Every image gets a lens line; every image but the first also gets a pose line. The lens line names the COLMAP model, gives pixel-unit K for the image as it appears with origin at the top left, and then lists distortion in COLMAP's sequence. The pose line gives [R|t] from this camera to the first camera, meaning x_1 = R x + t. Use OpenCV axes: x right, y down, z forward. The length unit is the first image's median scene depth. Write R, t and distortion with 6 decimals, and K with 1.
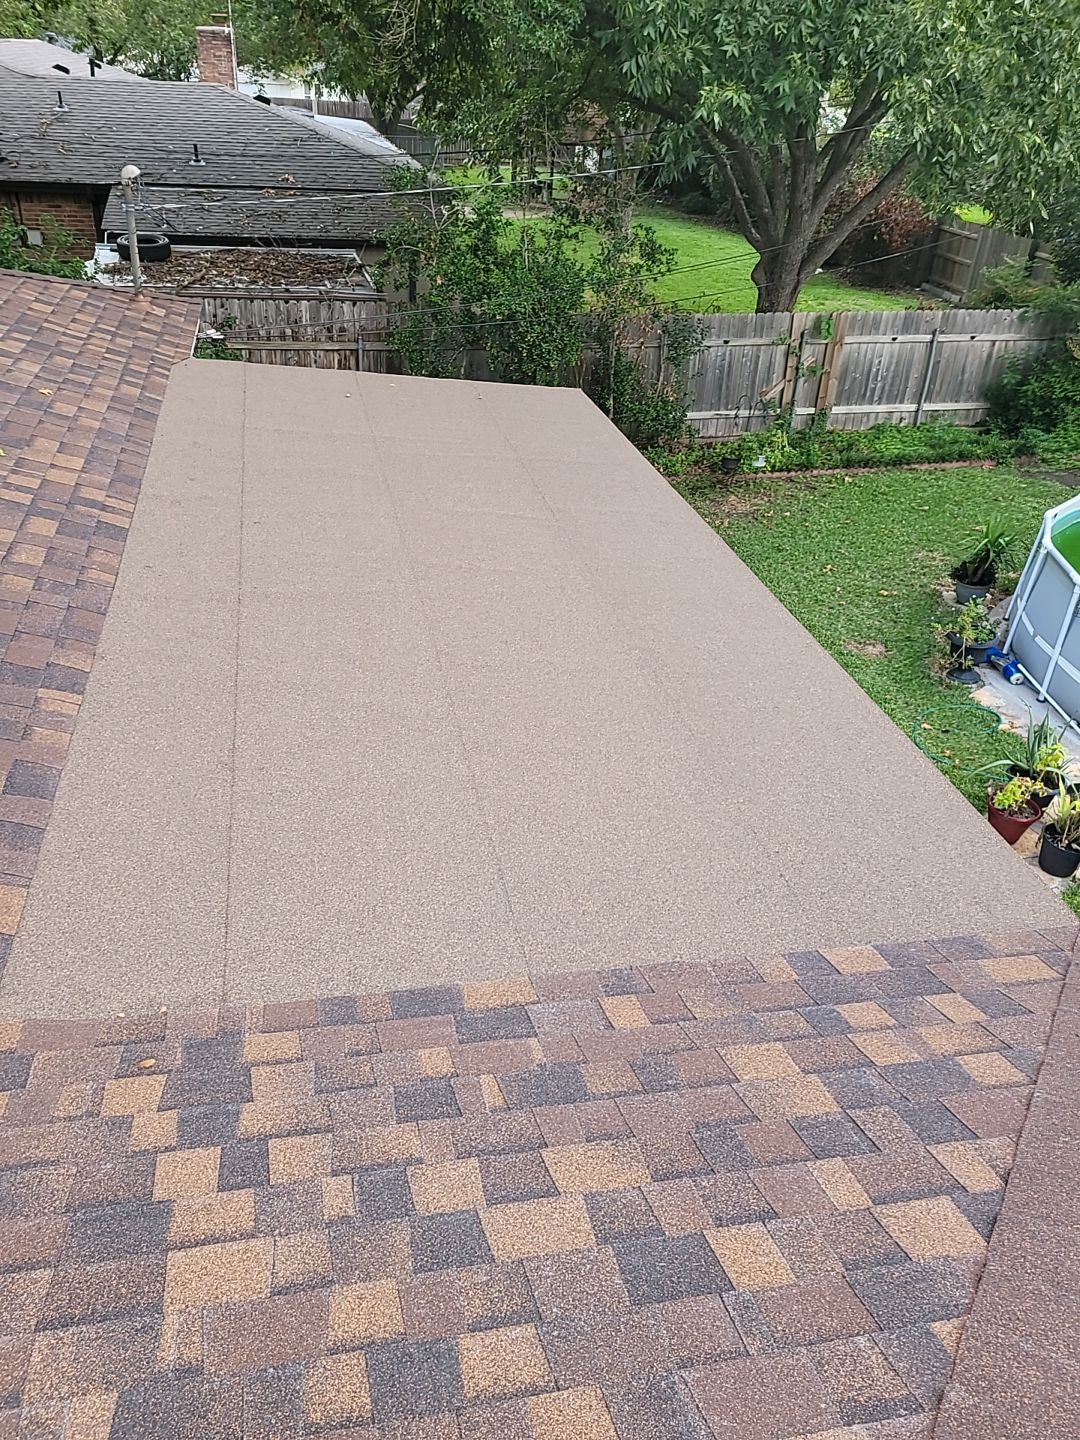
lens RADIAL K [[1088.9, 0, 526.0], [0, 1088.9, 734.3], [0, 0, 1]] dist [0.059123, -0.039781]
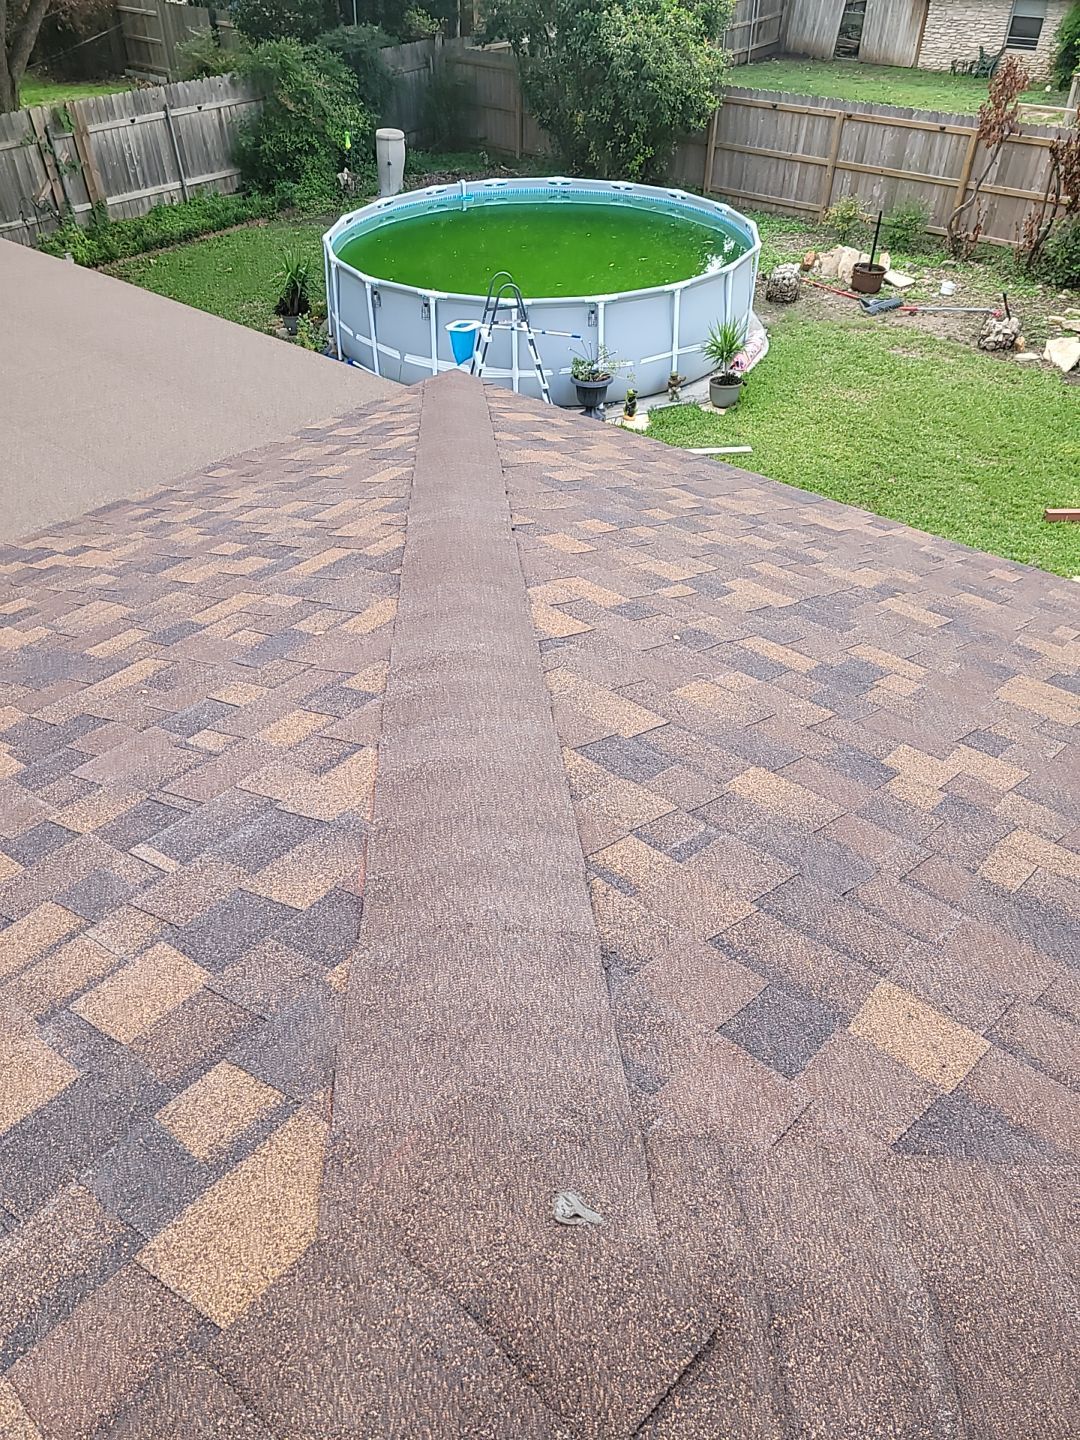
lens RADIAL K [[1088.9, 0, 526.0], [0, 1088.9, 734.3], [0, 0, 1]] dist [0.059123, -0.039781]
pose [[0.794928, -0.424767, 0.433199, -0.078253], [0.358885, 0.904919, 0.228744, 0.067916], [-0.489173, -0.026366, 0.871788, -0.132833]]
